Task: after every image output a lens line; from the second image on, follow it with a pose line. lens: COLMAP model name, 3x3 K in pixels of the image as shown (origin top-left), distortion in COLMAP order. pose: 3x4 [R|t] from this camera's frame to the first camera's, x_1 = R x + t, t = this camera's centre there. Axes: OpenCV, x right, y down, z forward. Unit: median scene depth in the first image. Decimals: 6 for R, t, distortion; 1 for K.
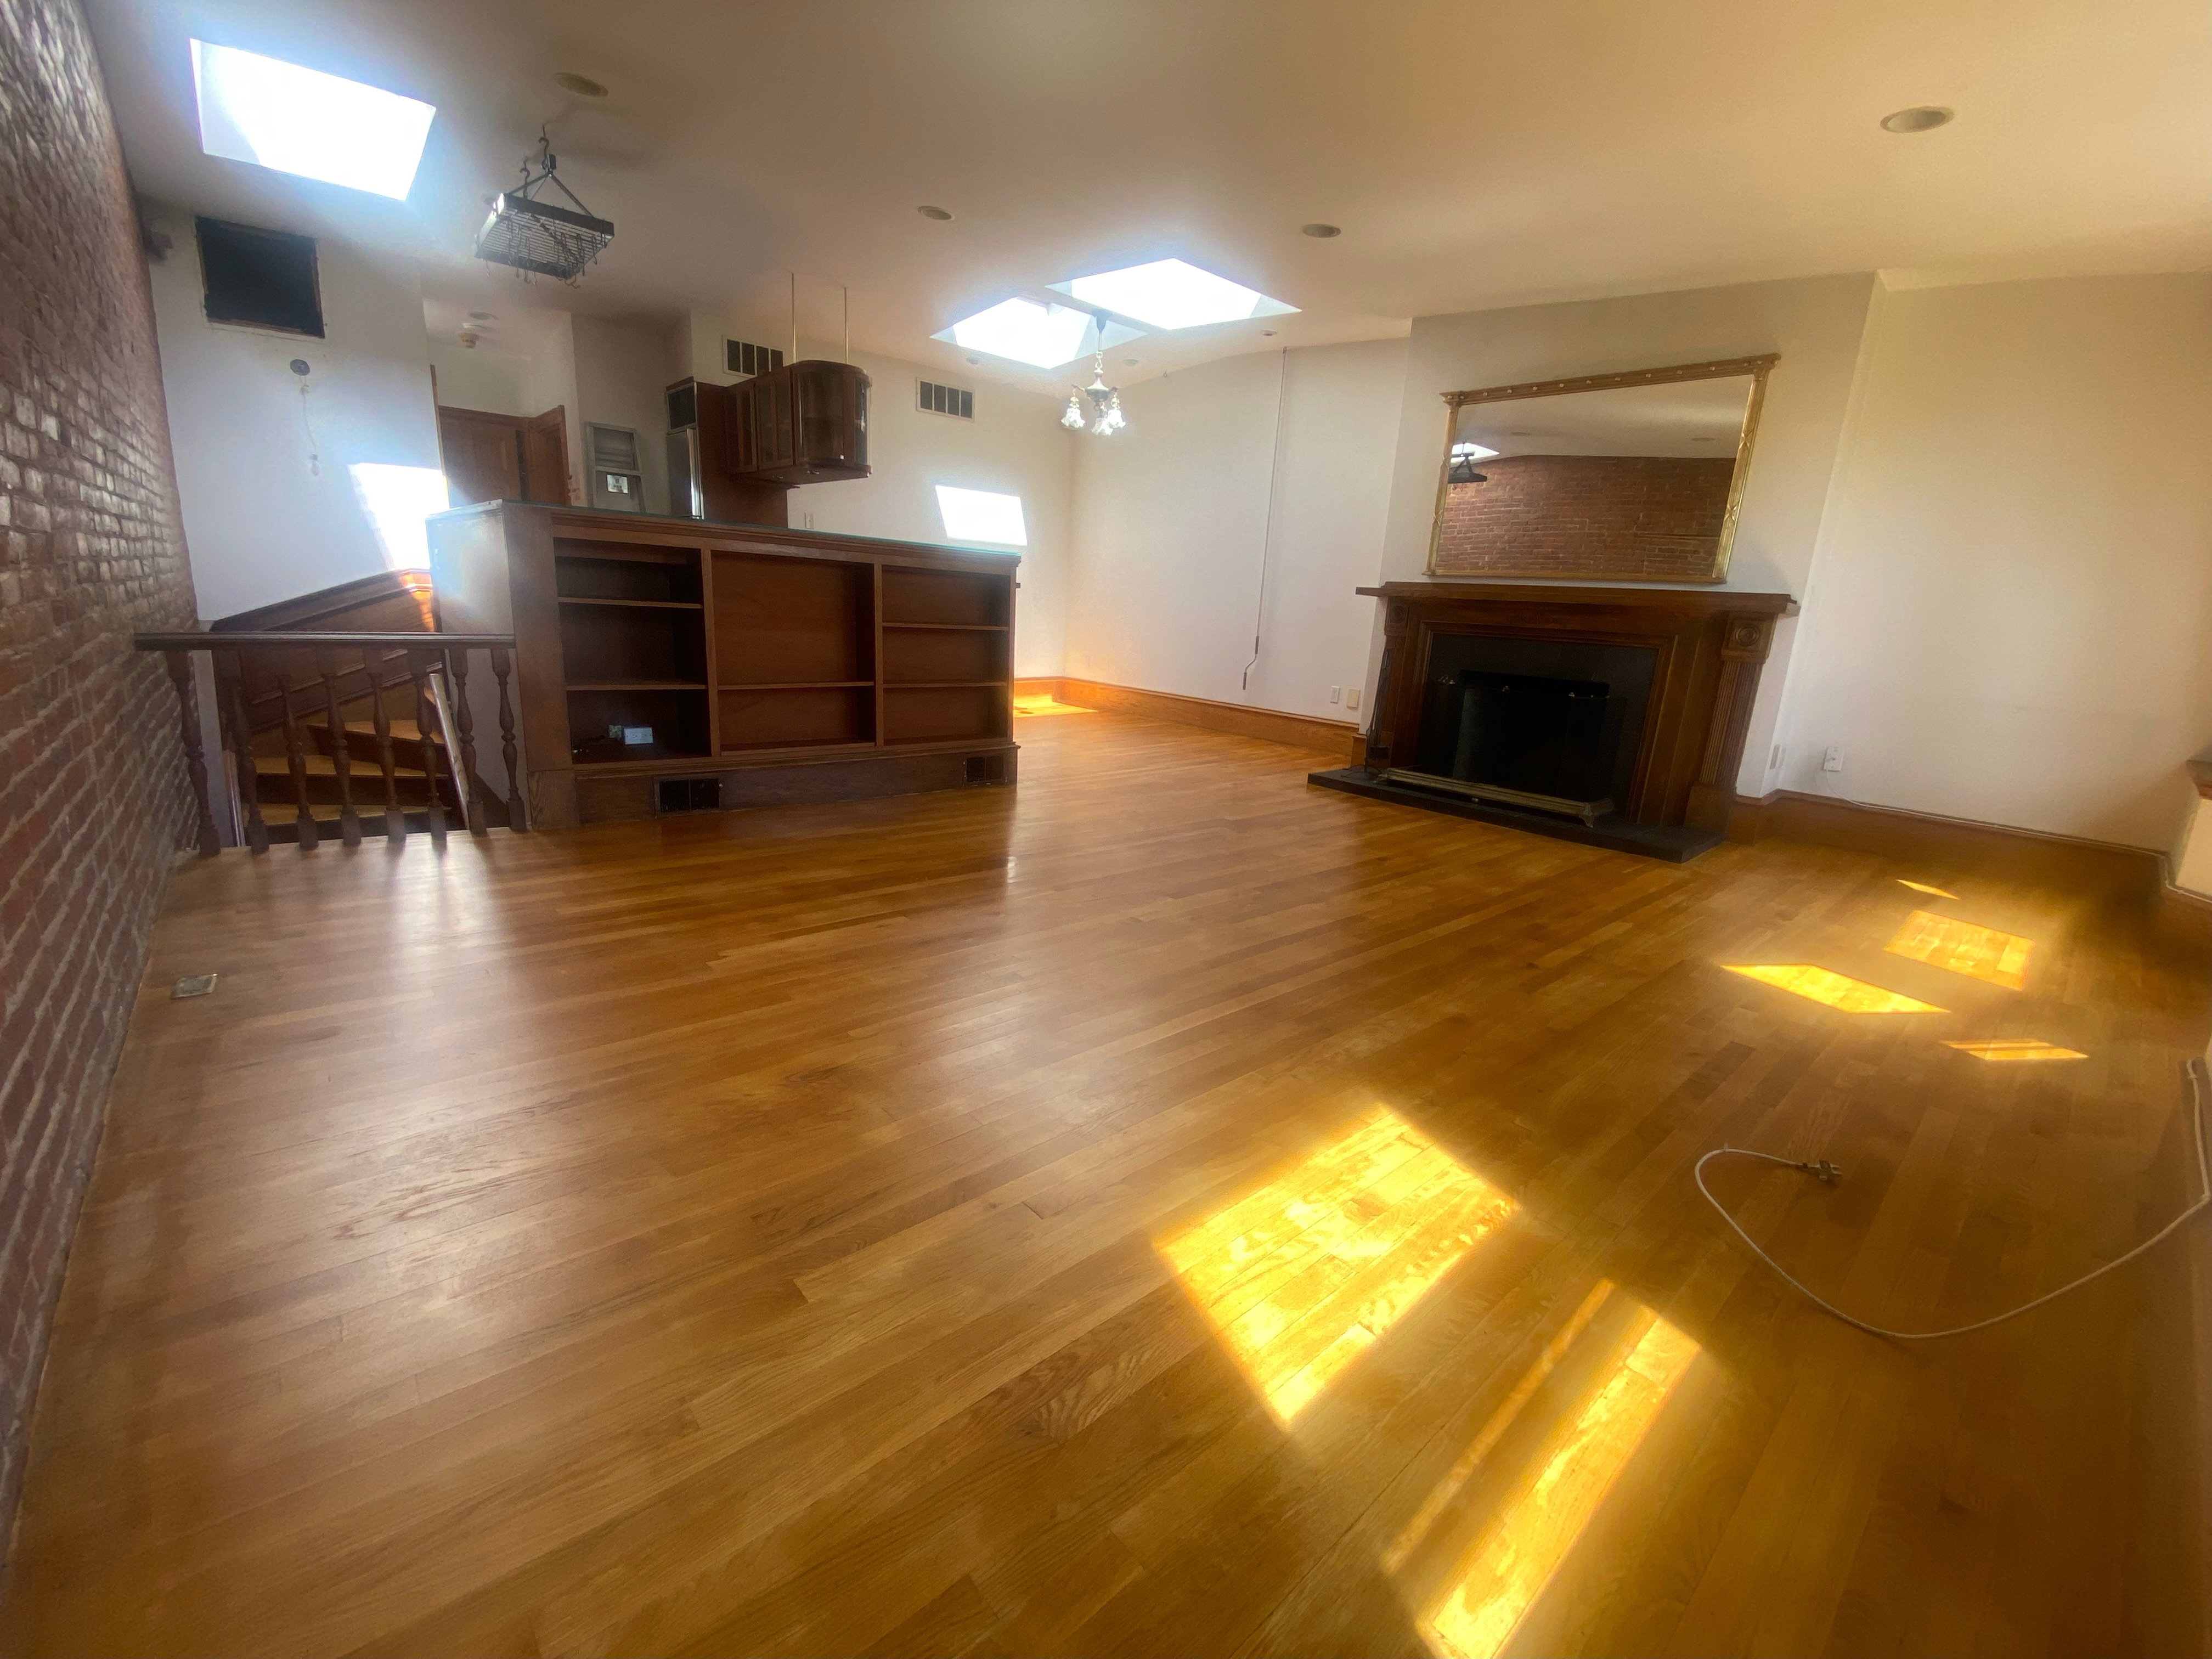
lens RADIAL K [[899.2, 0, 1116.0], [0, 899.2, 819.5], [0, 0, 1]] dist [0.016678, -0.018840]
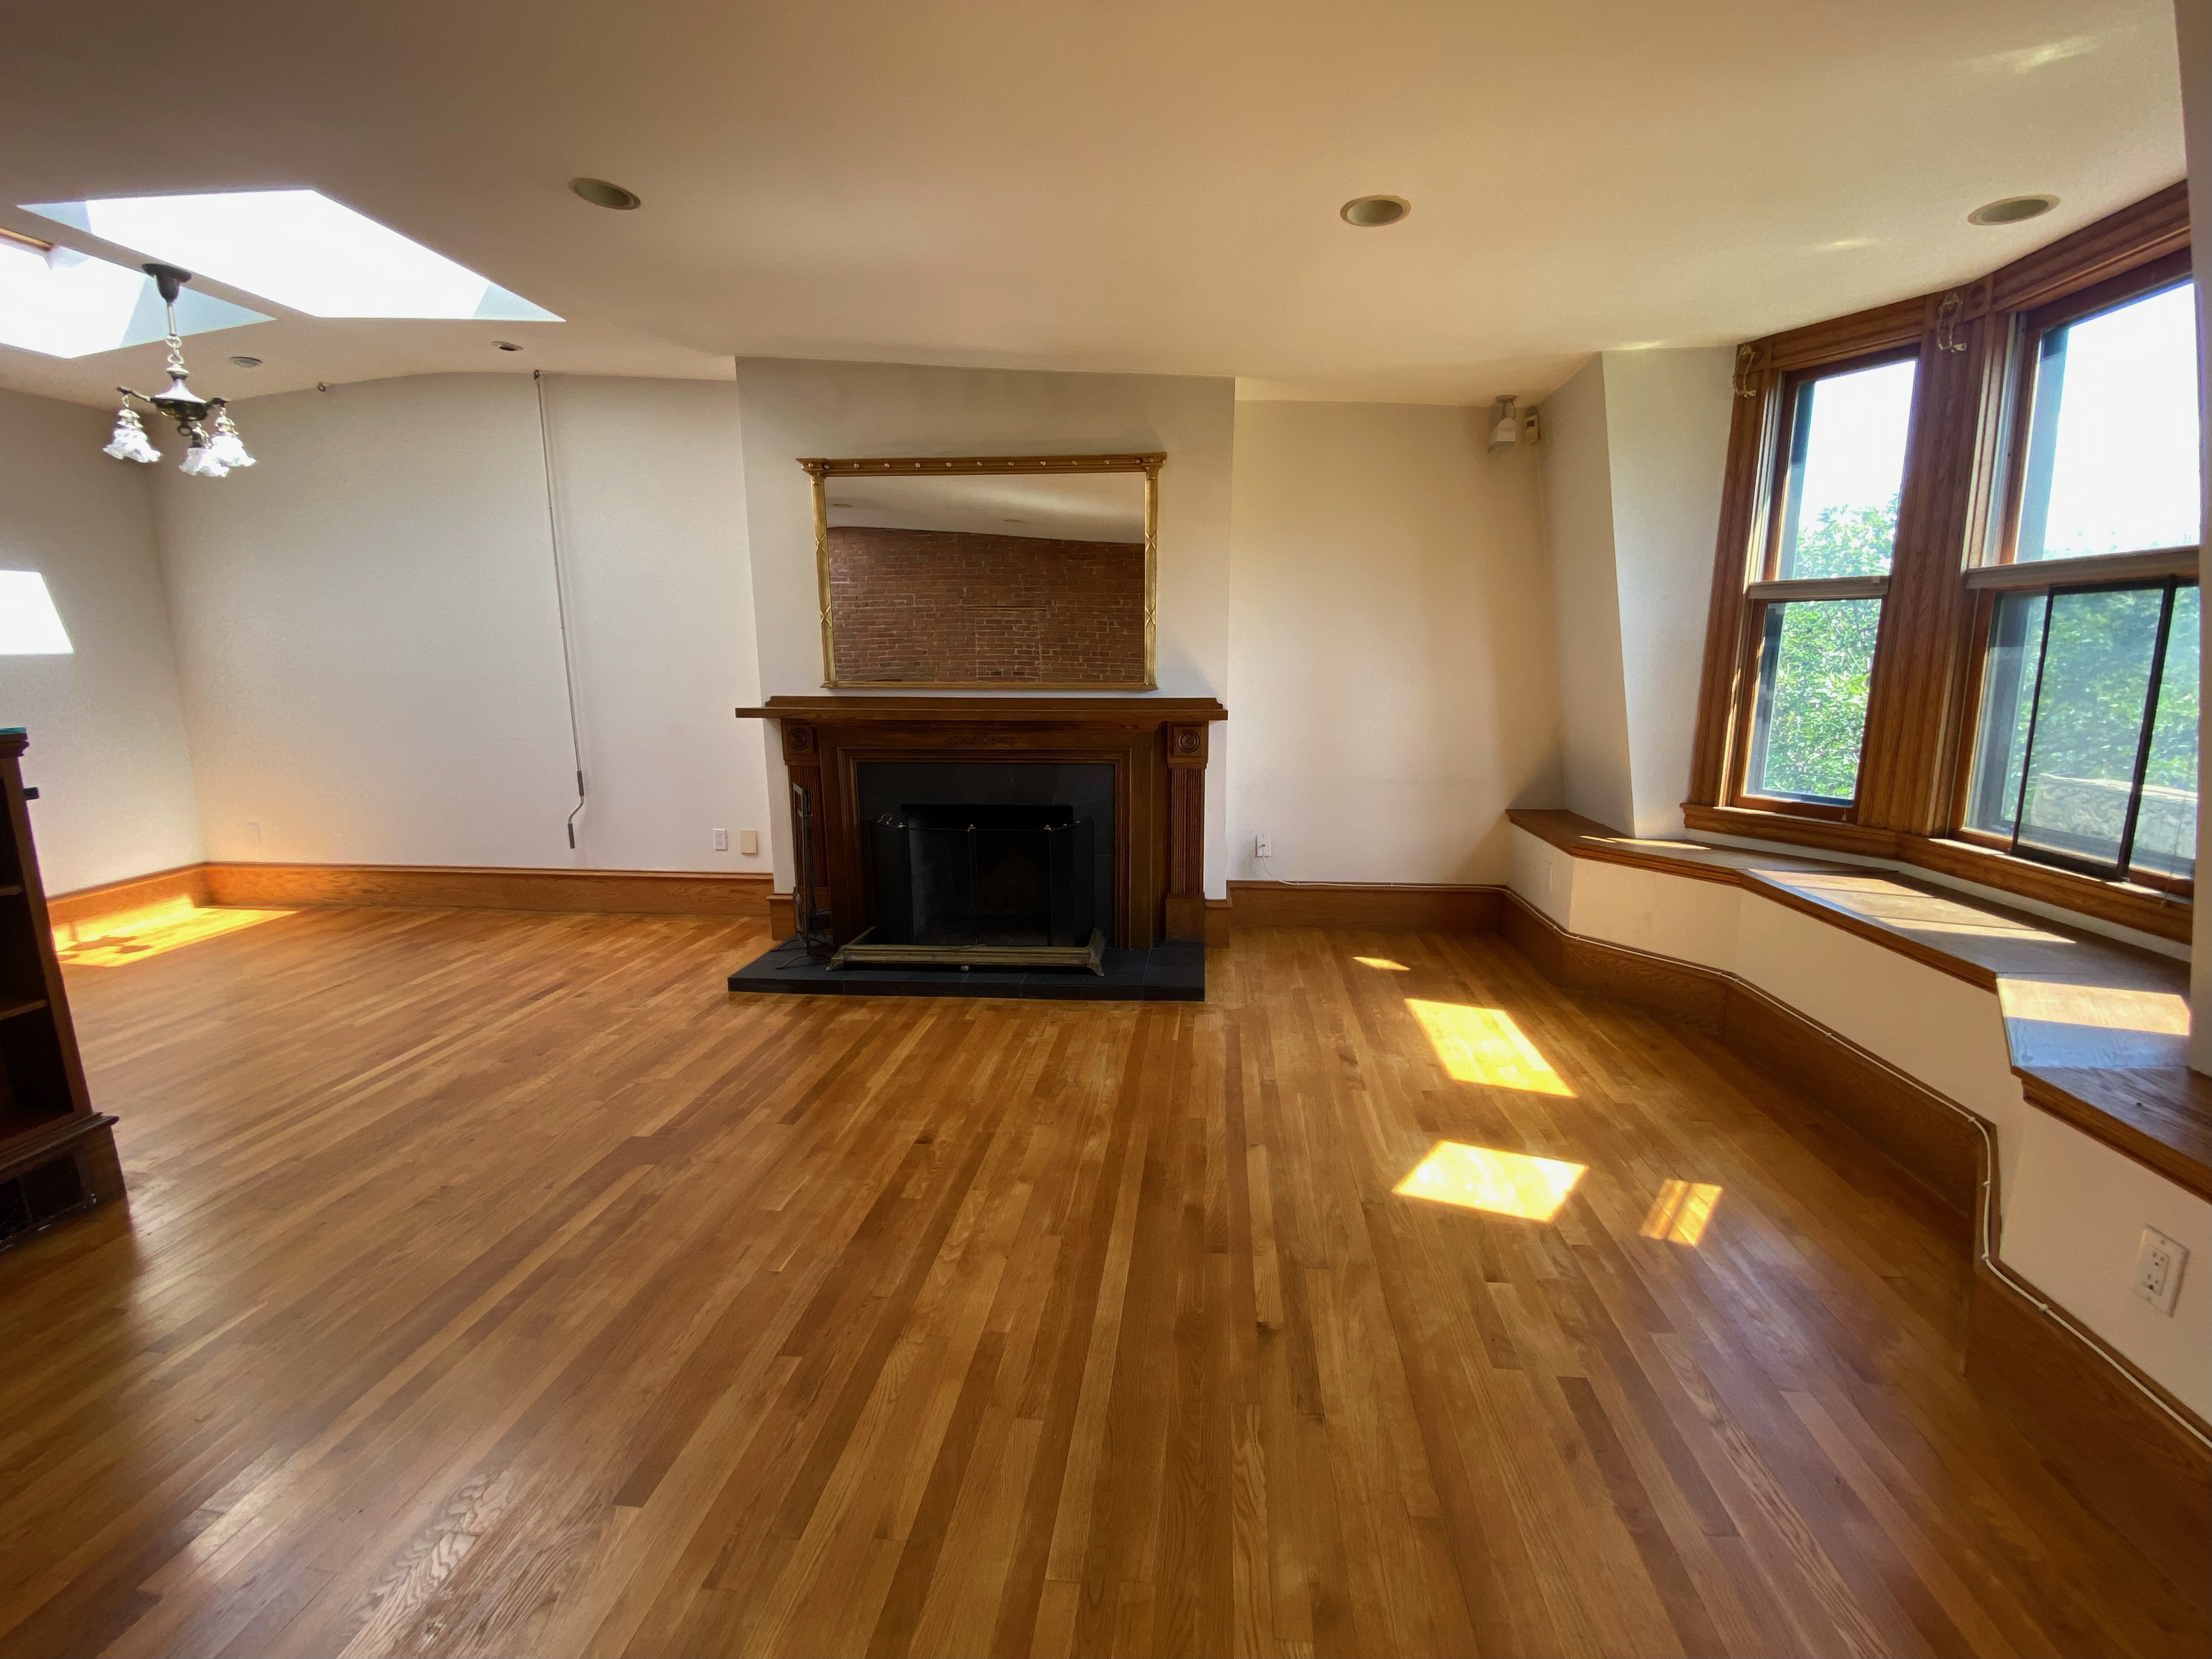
lens RADIAL K [[899.2, 0, 1117.2], [0, 899.2, 818.4], [0, 0, 1]] dist [0.016678, -0.018840]
pose [[0.737425, -0.173572, 0.652746, 0.004871], [0.207708, 0.977862, 0.025370, -0.180406], [-0.642699, 0.116872, 0.757152, 0.371181]]
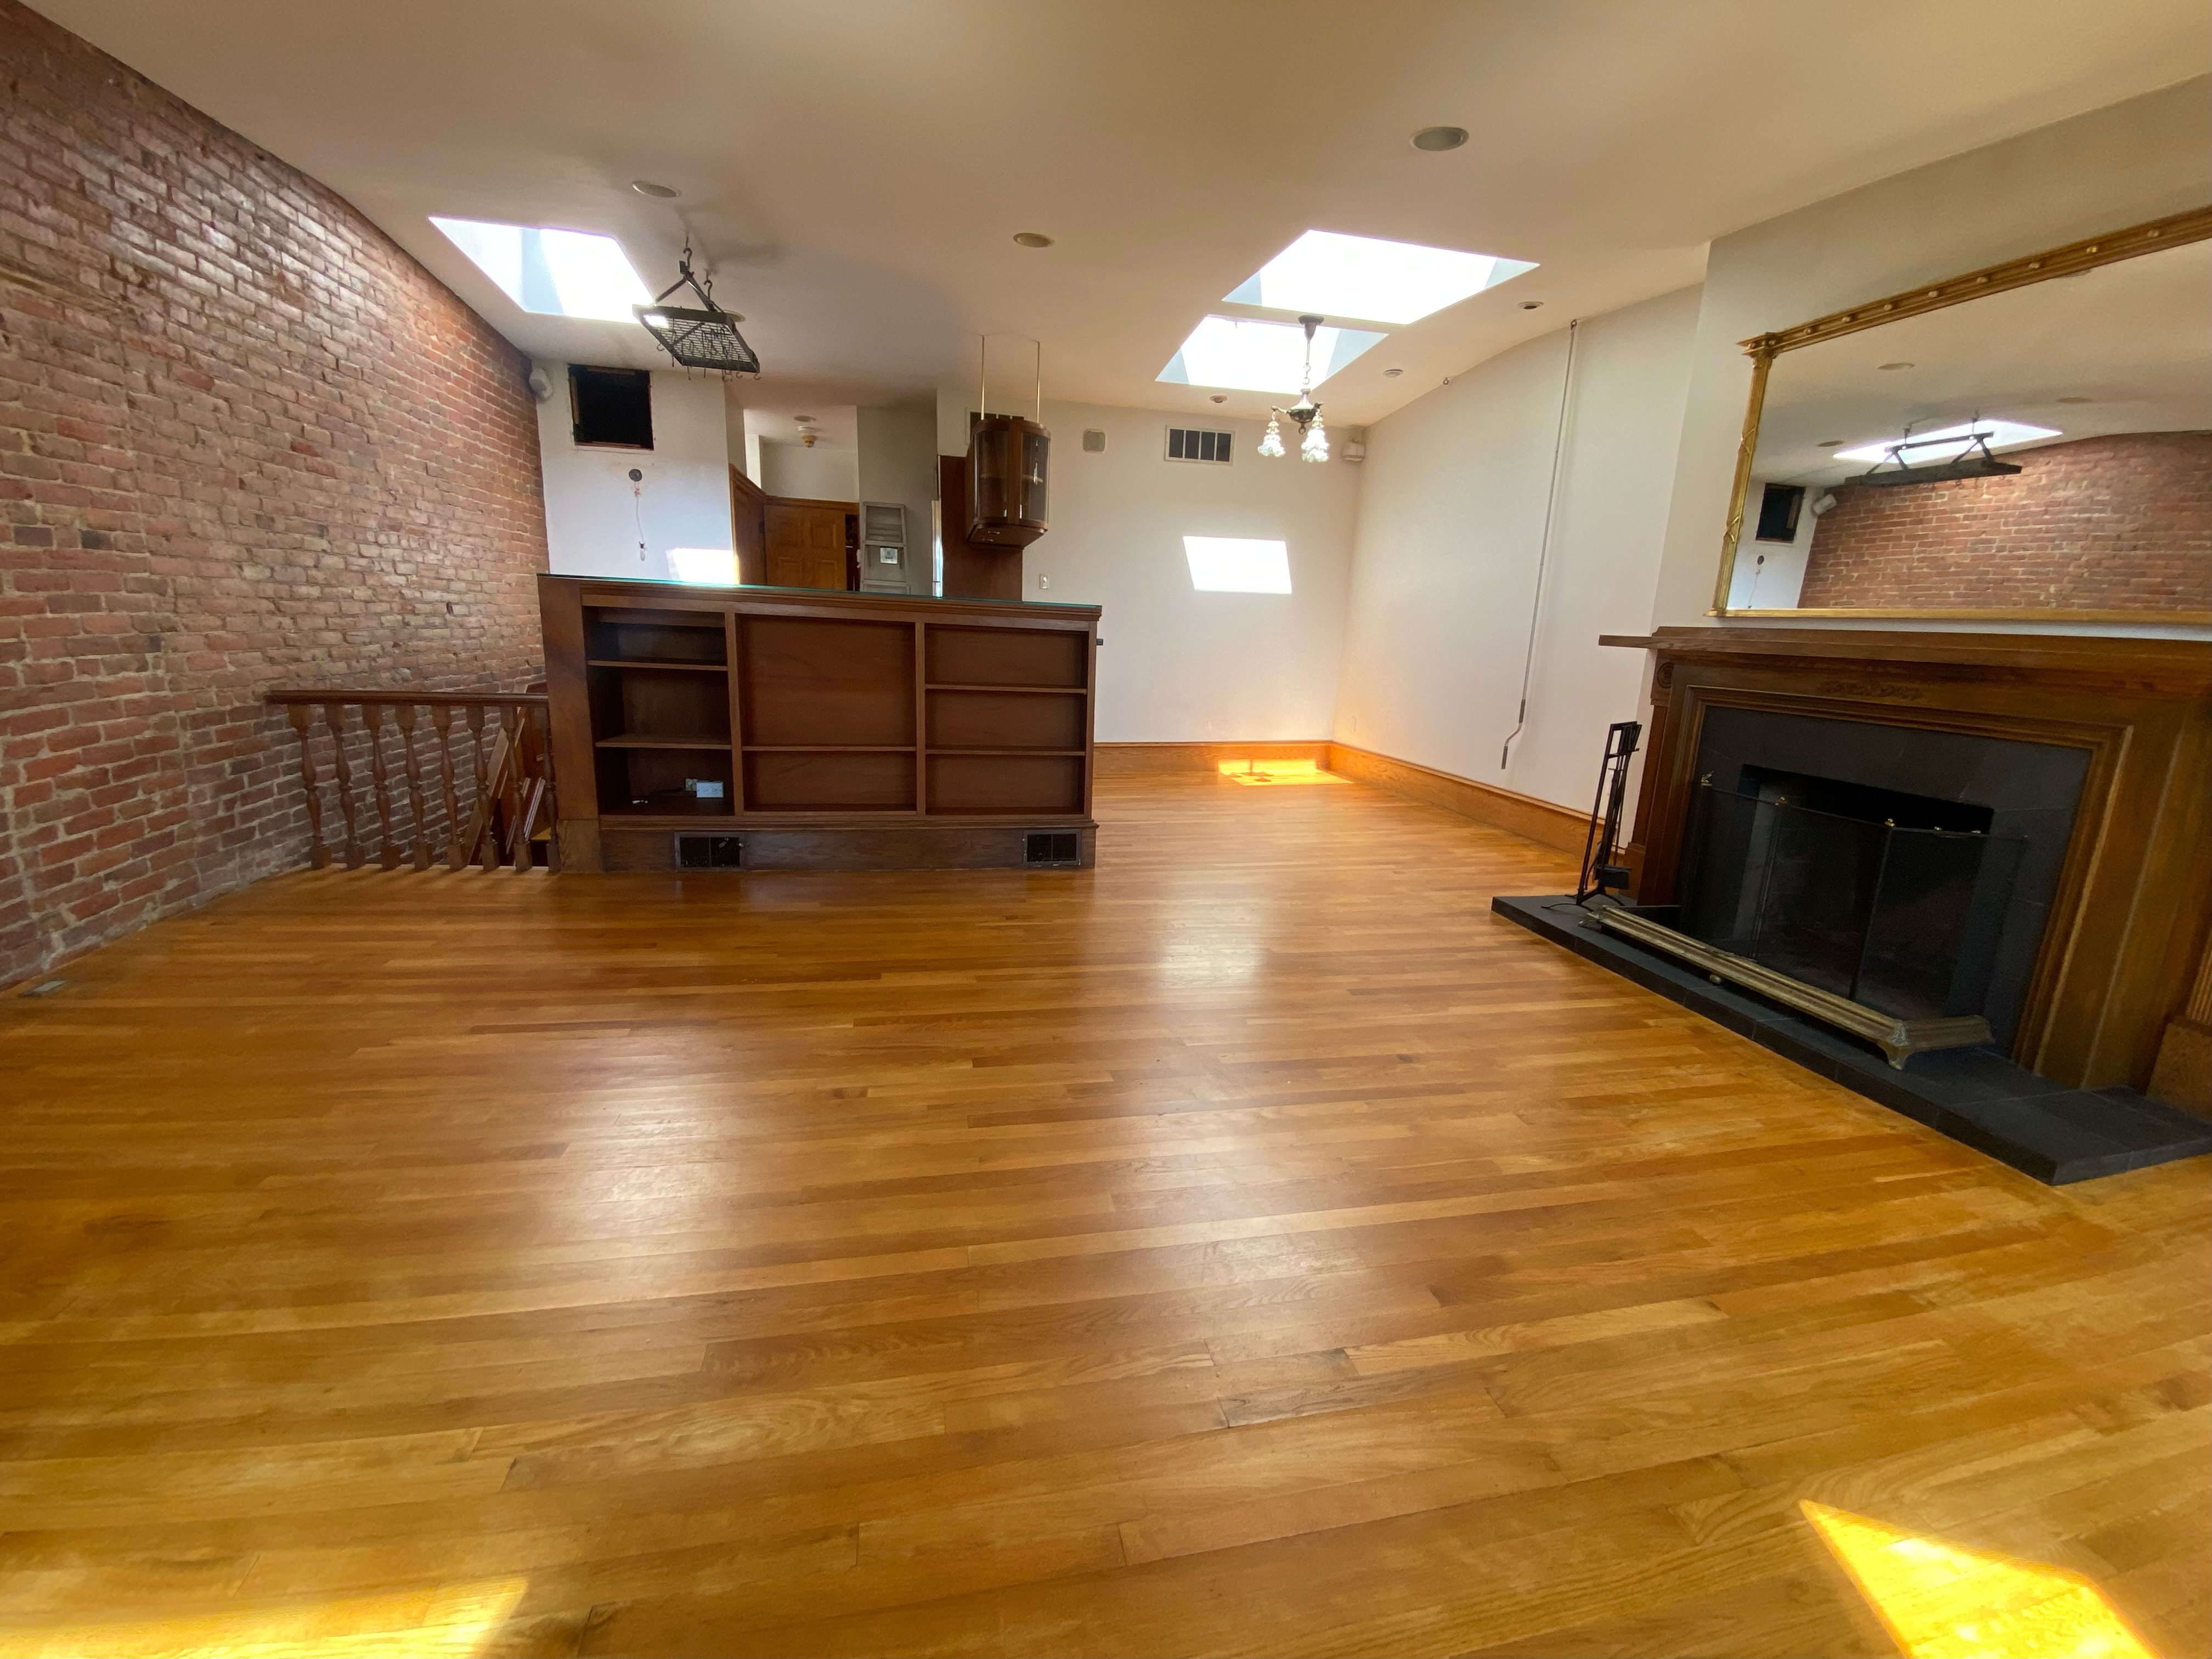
lens RADIAL K [[899.2, 0, 1115.3], [0, 899.2, 816.7], [0, 0, 1]] dist [0.016678, -0.018840]
pose [[0.873692, 0.080358, -0.479797, 0.414669], [-0.107689, 0.993742, -0.029662, -0.086599], [0.474410, 0.077585, 0.876878, 0.329018]]
